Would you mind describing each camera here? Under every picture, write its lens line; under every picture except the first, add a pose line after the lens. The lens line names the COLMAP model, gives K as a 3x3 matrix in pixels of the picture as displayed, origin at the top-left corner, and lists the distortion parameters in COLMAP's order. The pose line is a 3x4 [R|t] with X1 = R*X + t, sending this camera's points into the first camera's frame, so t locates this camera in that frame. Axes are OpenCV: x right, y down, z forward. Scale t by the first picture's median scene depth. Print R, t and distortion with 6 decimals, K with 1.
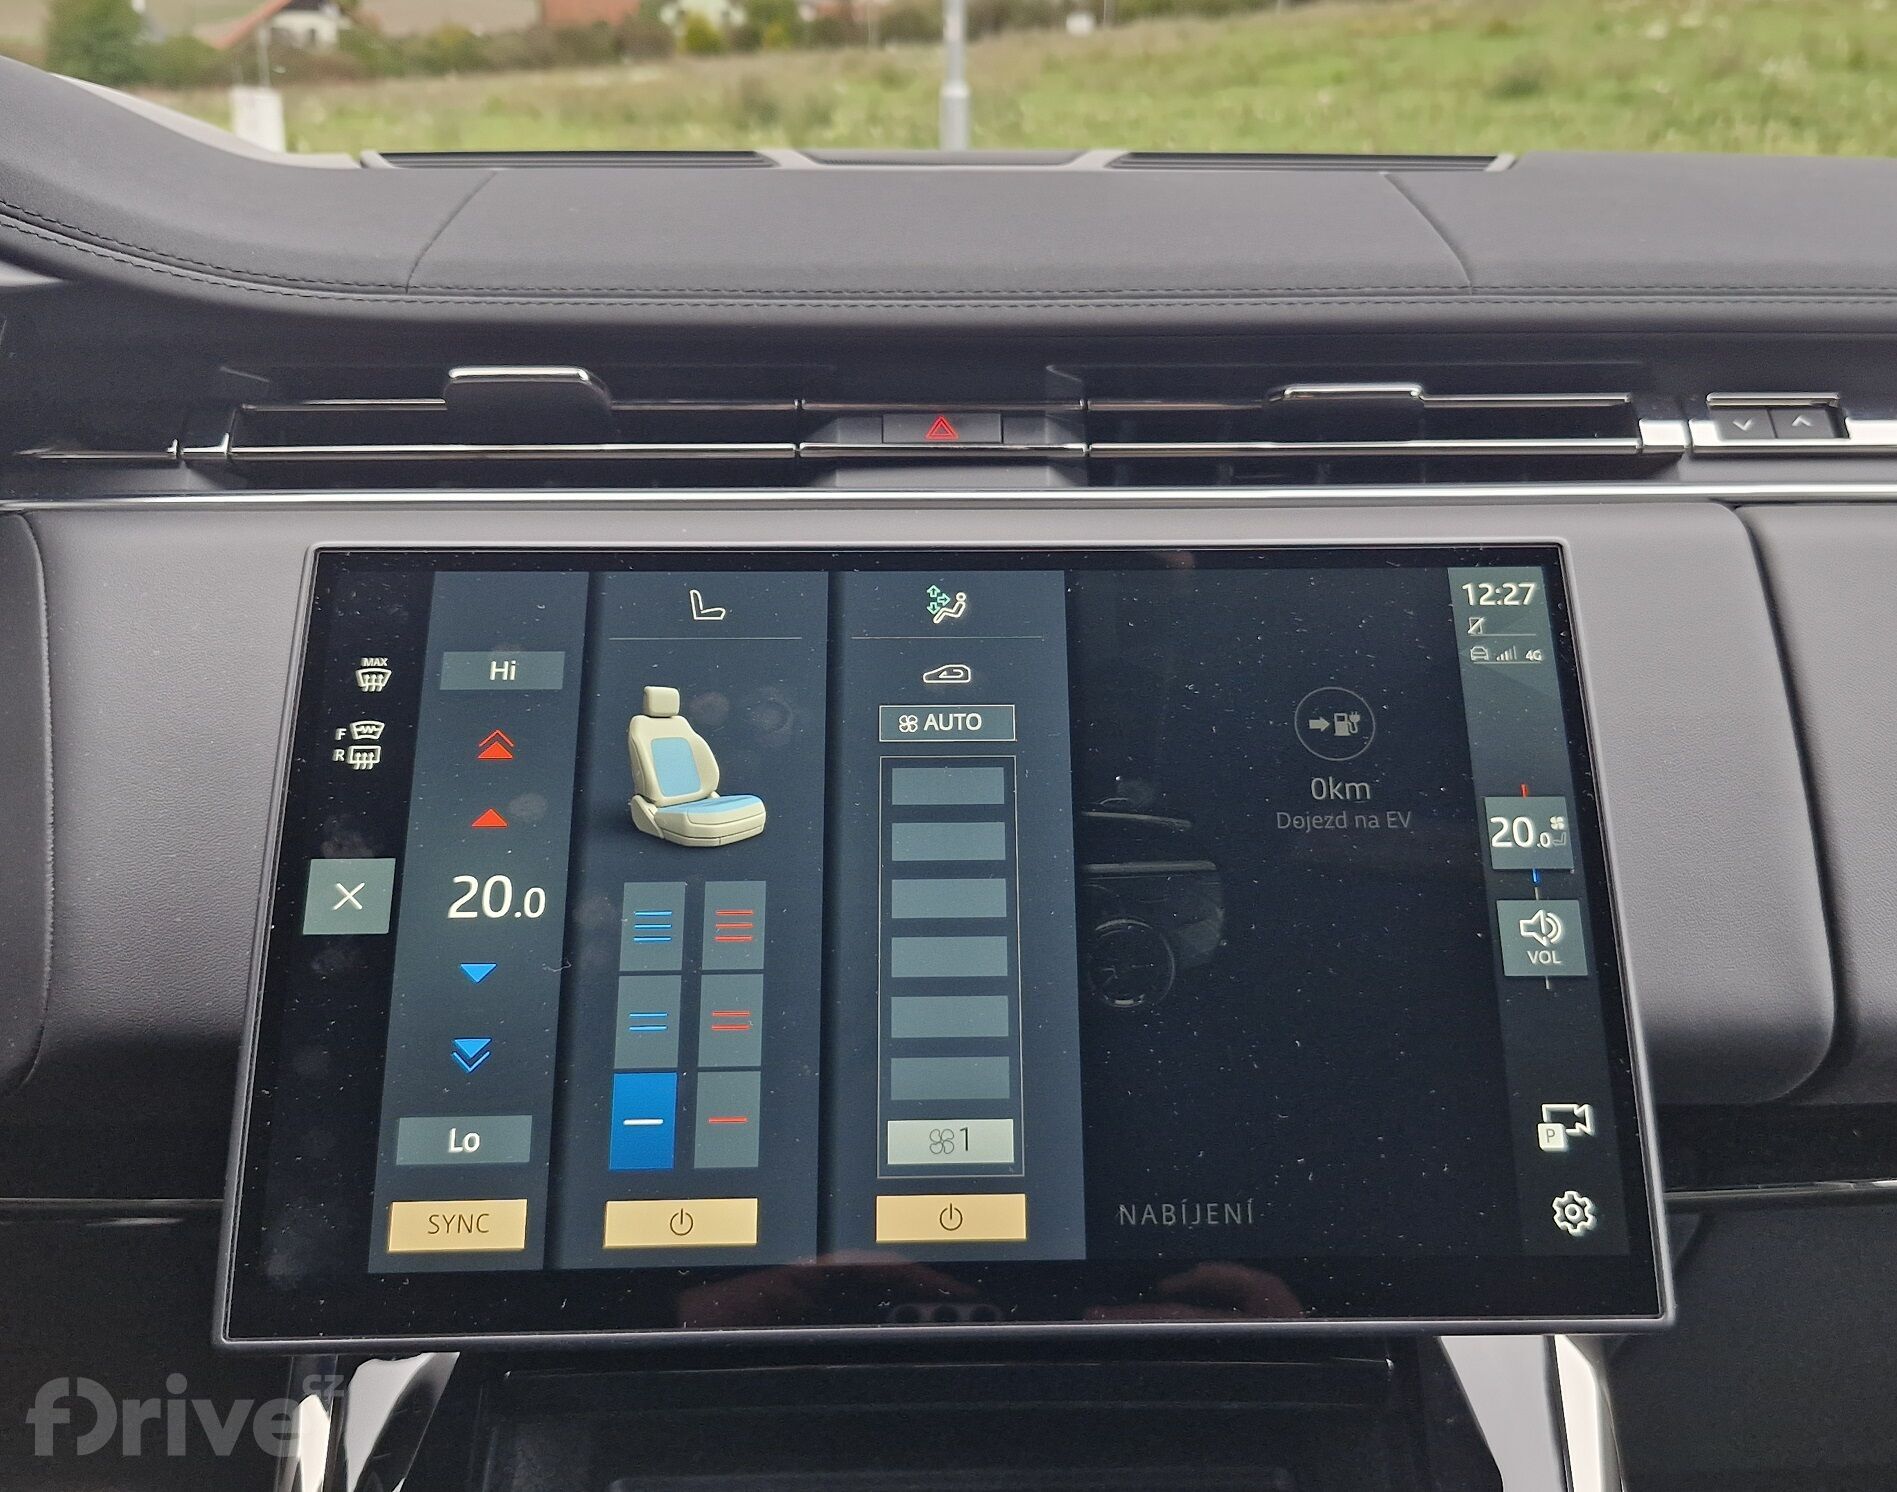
lens RADIAL K [[1778.2, 0, 940.8], [0, 1778.2, 757.9], [0, 0, 1]] dist [0.059981, 0.000000]
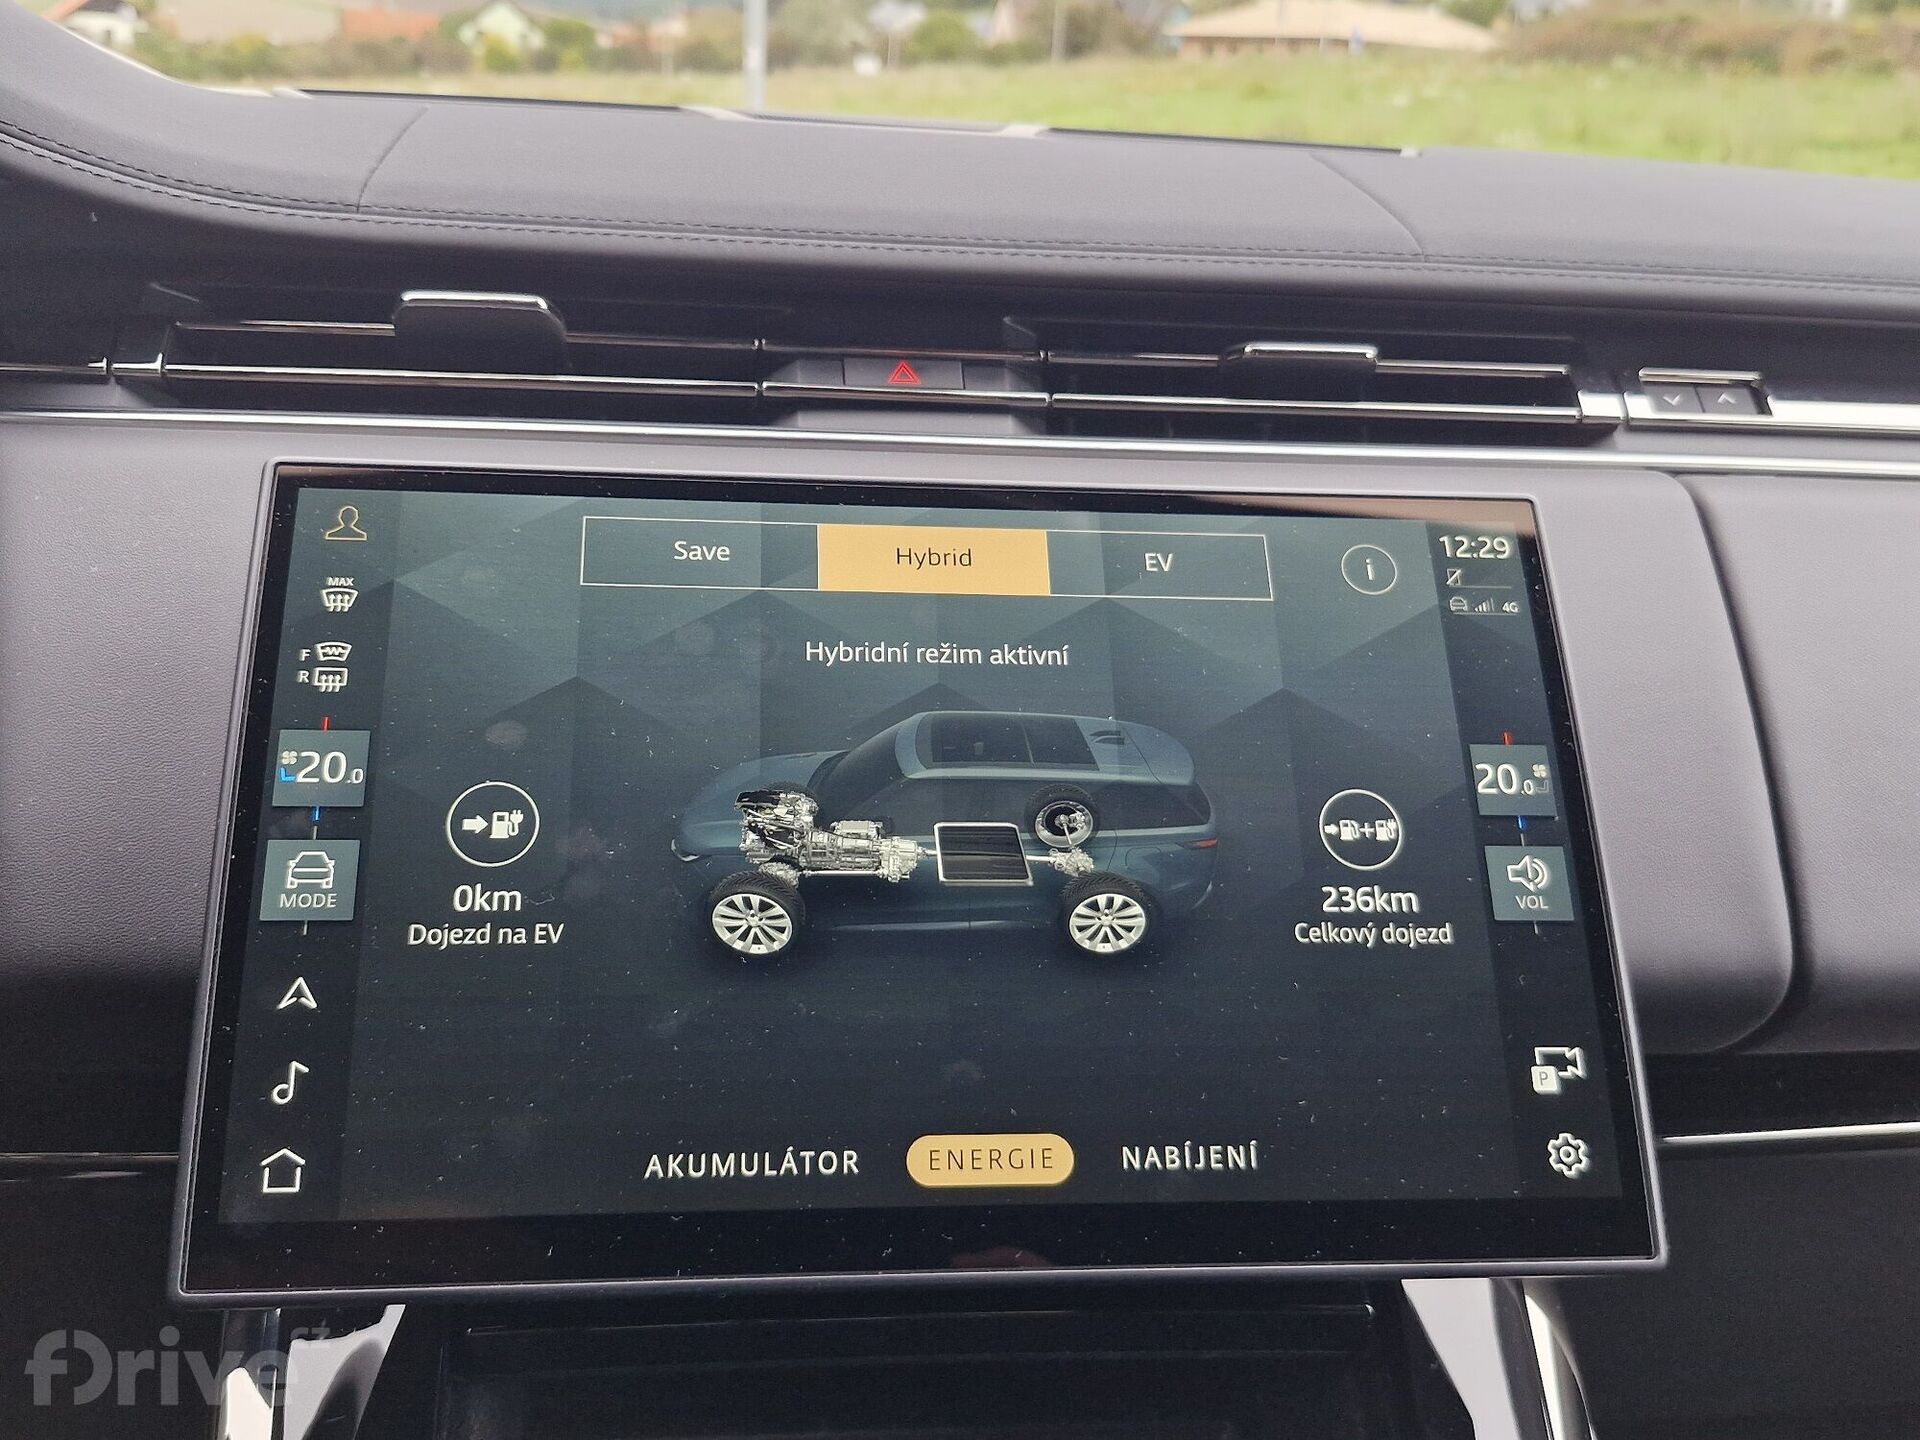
lens RADIAL K [[1667.2, 0, 890.2], [0, 1667.2, 722.8], [0, 0, 1]] dist [0.100288, -0.138558]
pose [[0.995774, 0.021654, 0.089254, -0.089853], [-0.020665, 0.999715, -0.011986, 0.023519], [-0.089488, 0.010091, 0.995937, 0.068264]]
